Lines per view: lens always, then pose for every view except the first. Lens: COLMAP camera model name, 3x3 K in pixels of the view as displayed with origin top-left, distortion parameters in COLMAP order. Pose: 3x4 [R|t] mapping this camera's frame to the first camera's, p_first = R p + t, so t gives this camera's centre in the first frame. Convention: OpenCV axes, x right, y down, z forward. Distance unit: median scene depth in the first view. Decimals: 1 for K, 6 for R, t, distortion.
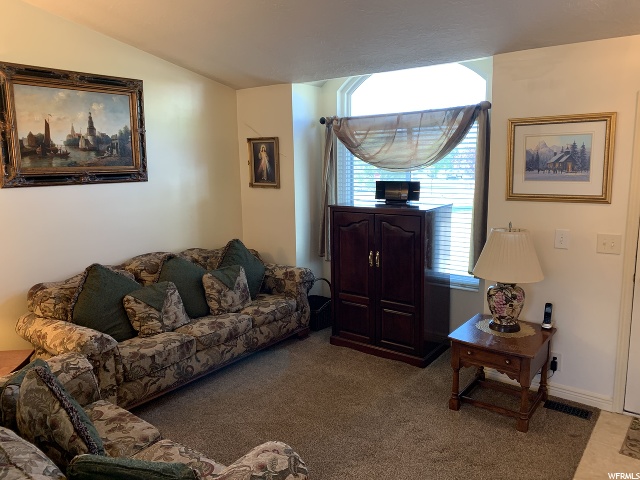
lens RADIAL K [[491.7, 0, 320.0], [0, 491.7, 240.0], [0, 0, 1]] dist [0.098646, -0.144487]
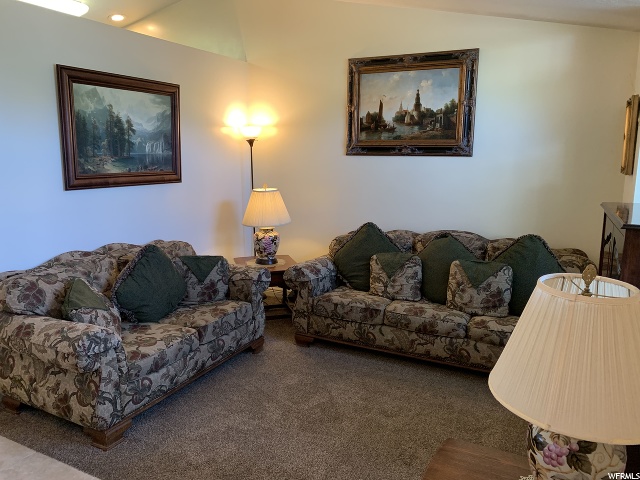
lens RADIAL K [[491.7, 0, 320.0], [0, 491.7, 240.0], [0, 0, 1]] dist [0.098646, -0.144487]
pose [[0.180380, 0.188014, -0.965460, 0.615649], [-0.174933, 0.972045, 0.156613, -0.067929], [0.967916, 0.140641, 0.208227, 0.611512]]
